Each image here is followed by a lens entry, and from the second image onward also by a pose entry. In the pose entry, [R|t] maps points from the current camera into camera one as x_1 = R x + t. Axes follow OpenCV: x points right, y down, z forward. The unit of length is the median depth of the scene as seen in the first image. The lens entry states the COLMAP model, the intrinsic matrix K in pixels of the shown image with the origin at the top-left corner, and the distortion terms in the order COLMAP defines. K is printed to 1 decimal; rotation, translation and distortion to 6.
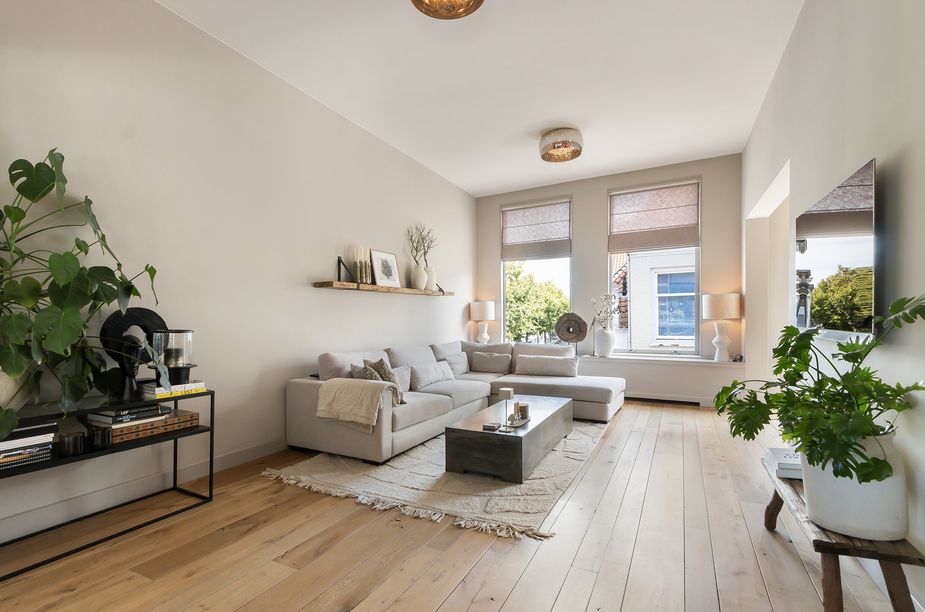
lens RADIAL K [[415.2, 0, 462.1], [0, 415.2, 315.1], [0, 0, 1]] dist [0.001396, 0.000143]
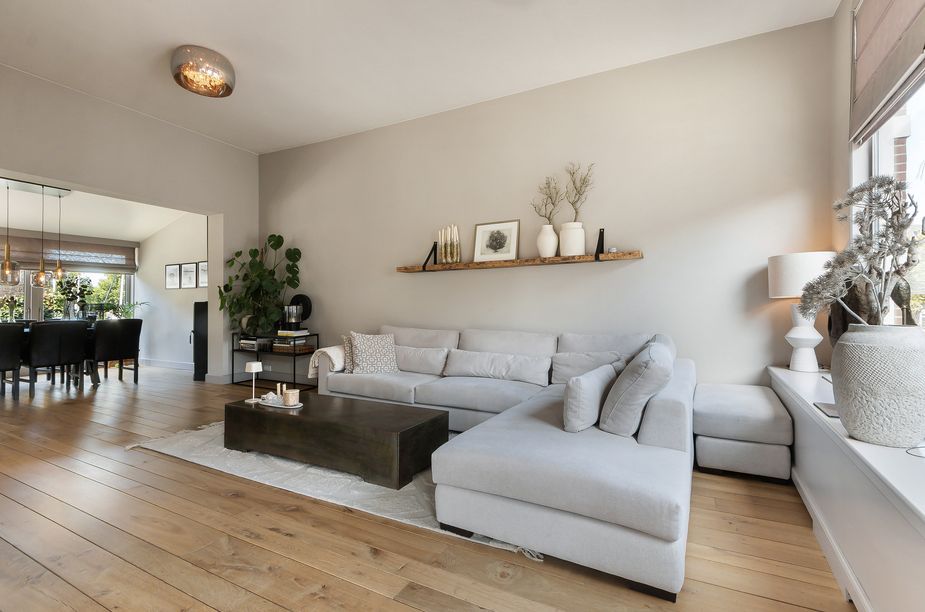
lens RADIAL K [[427.3, 0, 456.0], [0, 427.3, 302.9], [0, 0, 1]] dist [0.001823, -0.000246]
pose [[-0.009943, -0.004465, -0.999941, 1.518760], [0.006421, 0.999969, -0.004529, 0.048247], [0.999930, -0.006466, -0.009914, 1.942218]]
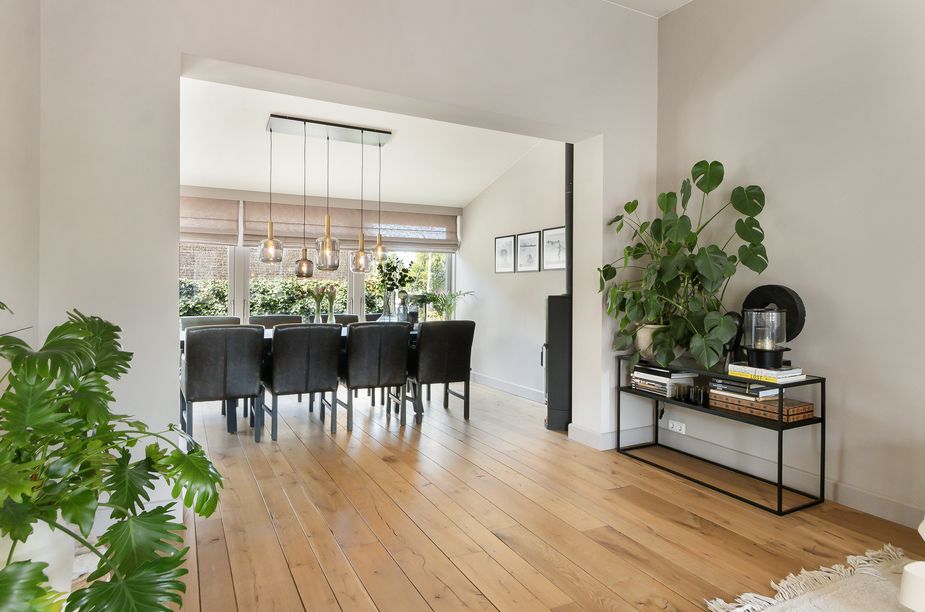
lens RADIAL K [[551.9, 0, 462.5], [0, 551.9, 306.0], [0, 0, 1]] dist [0.002250, 0.000435]
pose [[-0.574142, 0.023318, -0.818424, 0.699392], [-0.003461, 0.999516, 0.030905, -0.004725], [0.818748, 0.020576, -0.573784, 1.179416]]
